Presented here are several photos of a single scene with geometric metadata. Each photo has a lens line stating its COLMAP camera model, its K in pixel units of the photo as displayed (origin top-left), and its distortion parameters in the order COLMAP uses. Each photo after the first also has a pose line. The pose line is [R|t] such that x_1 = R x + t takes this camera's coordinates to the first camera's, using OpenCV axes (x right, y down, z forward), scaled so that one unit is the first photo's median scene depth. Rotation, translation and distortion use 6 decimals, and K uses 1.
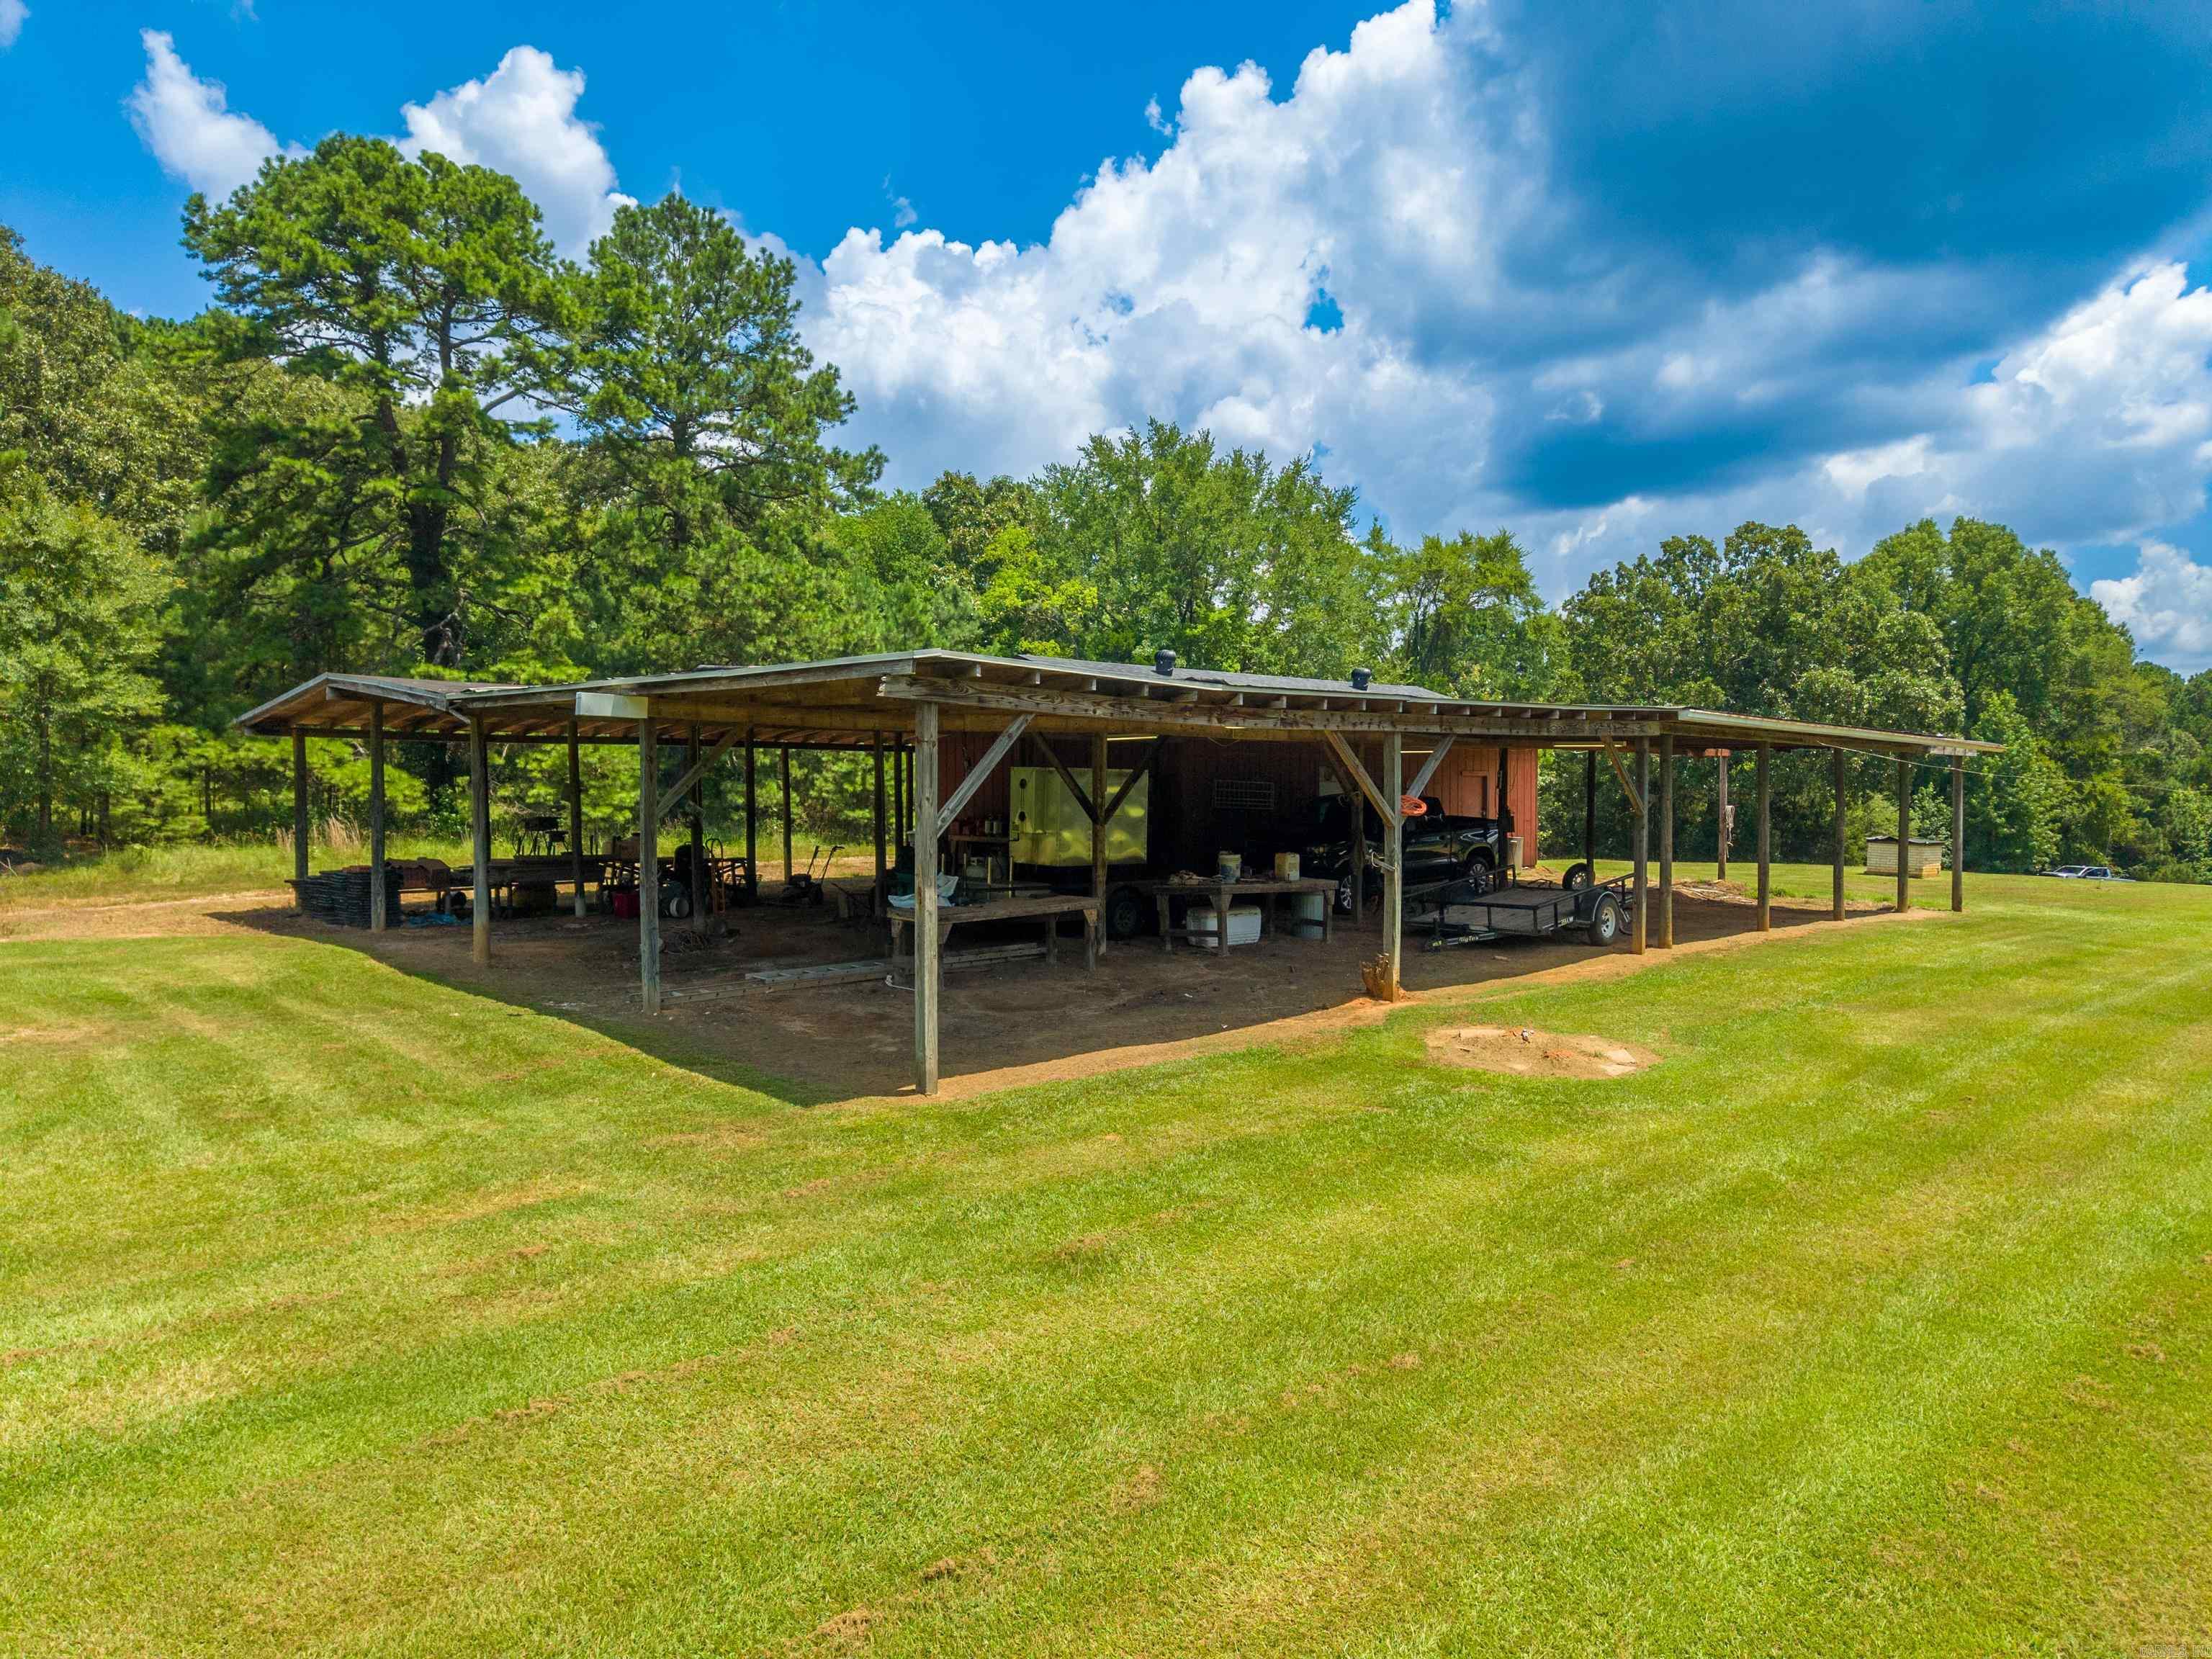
lens RADIAL K [[1516.5, 0, 1028.6], [0, 1516.5, 836.7], [0, 0, 1]] dist [-0.004481, -0.002723]
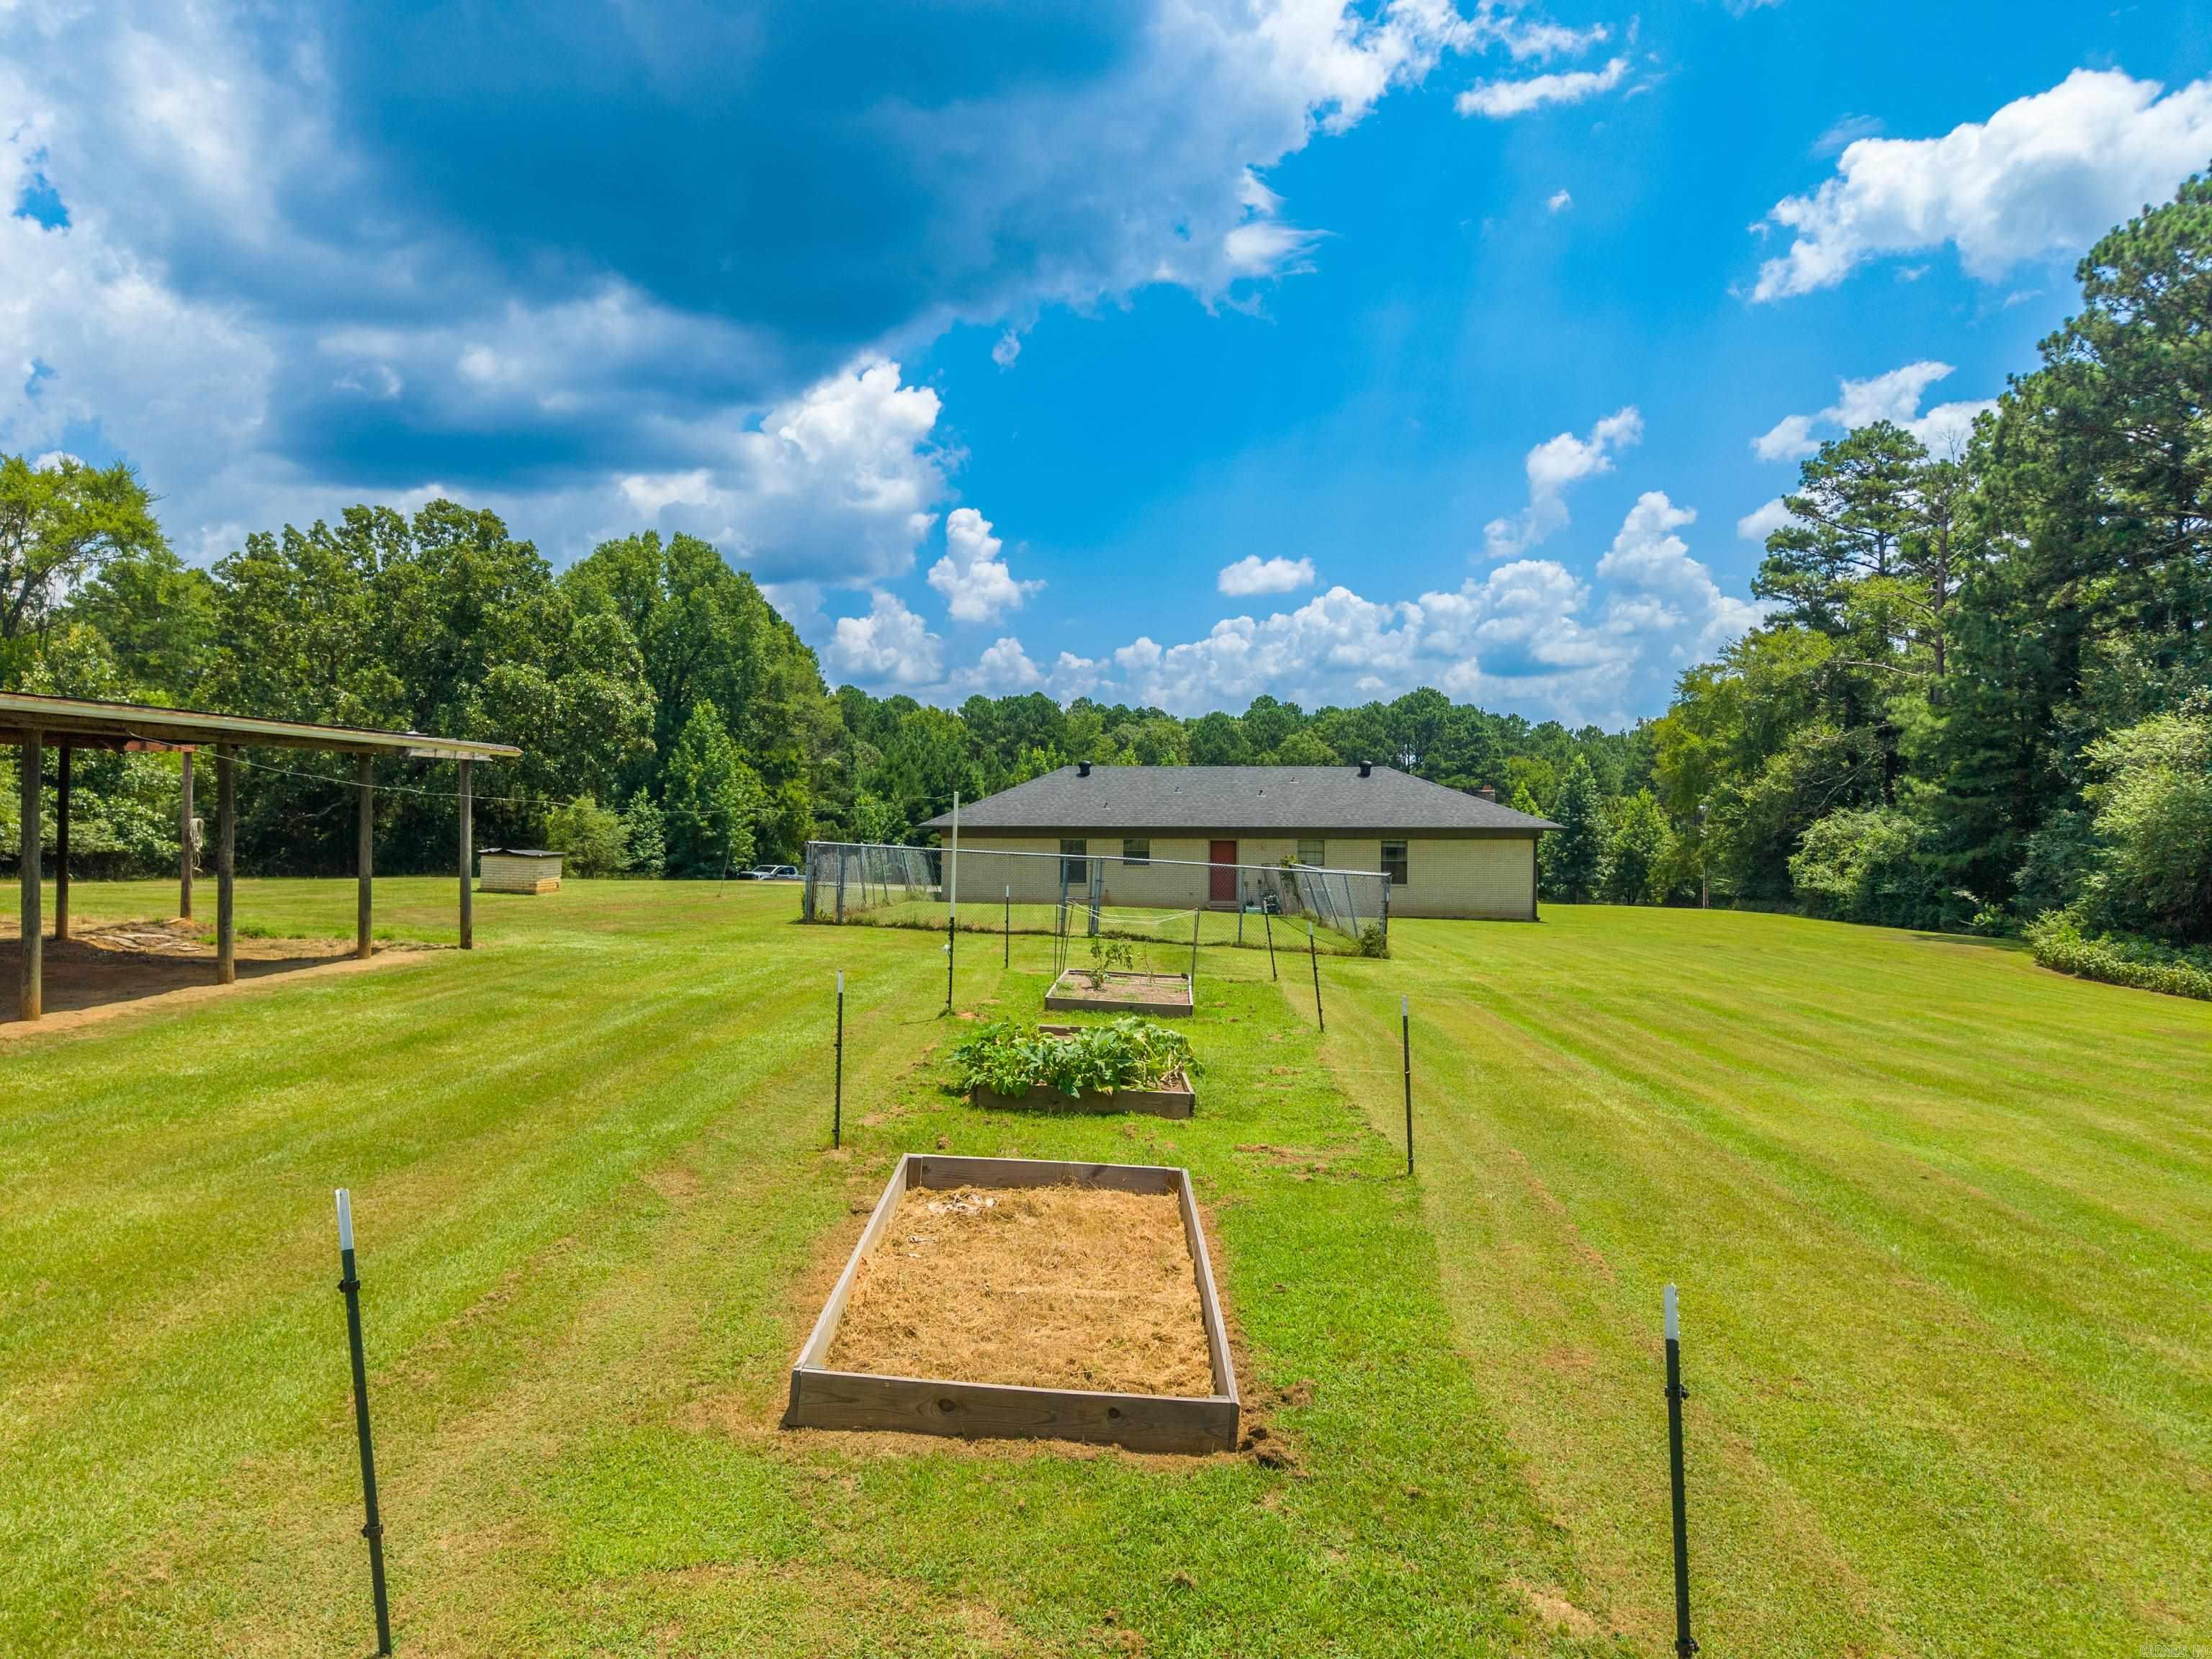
lens RADIAL K [[1511.8, 0, 1106.0], [0, 1511.8, 829.5], [0, 0, 1]] dist [0.076198, -0.099943]
pose [[0.709769, -0.007470, 0.704394, 0.093941], [0.010398, 0.999946, 0.000126, -0.004054], [-0.704357, 0.007235, 0.709809, 0.055093]]
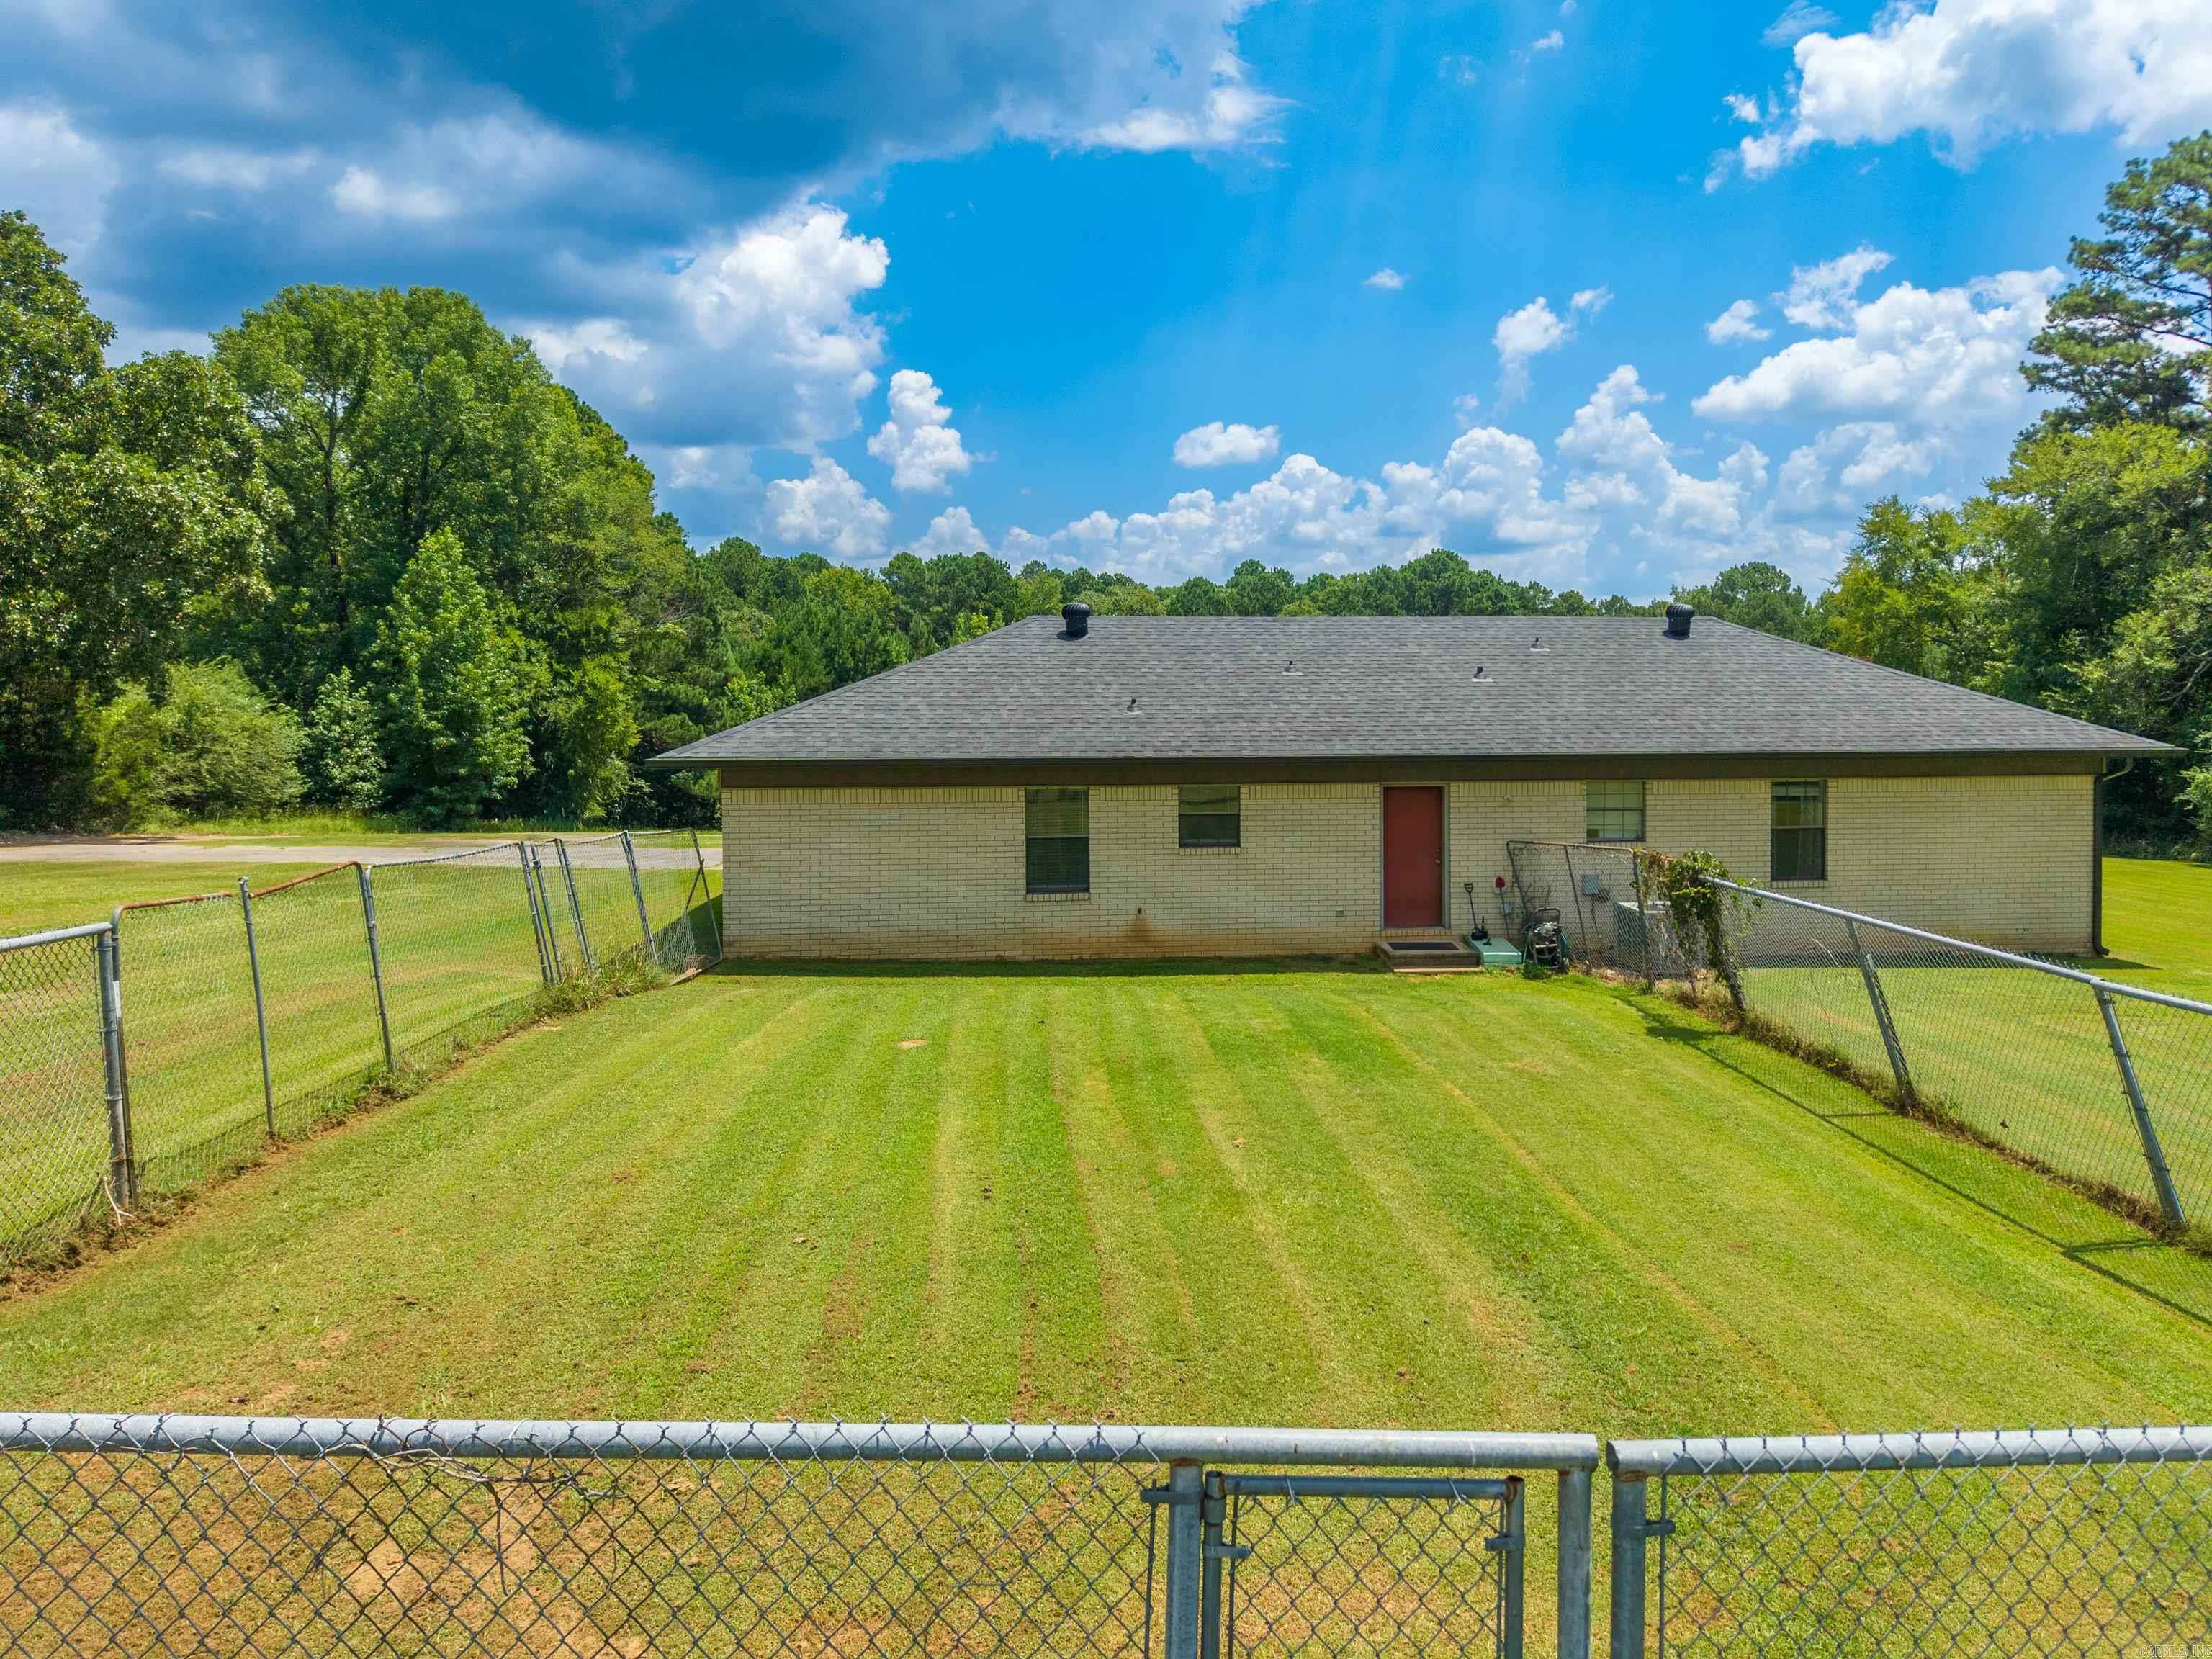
lens RADIAL K [[1573.7, 0, 1107.9], [0, 1573.7, 747.0], [0, 0, 1]] dist [0.031625, -0.048434]
pose [[0.688833, -0.025500, 0.724471, 0.324991], [0.013364, 0.999658, 0.022480, -0.012192], [-0.724796, -0.005803, 0.688939, 0.295409]]
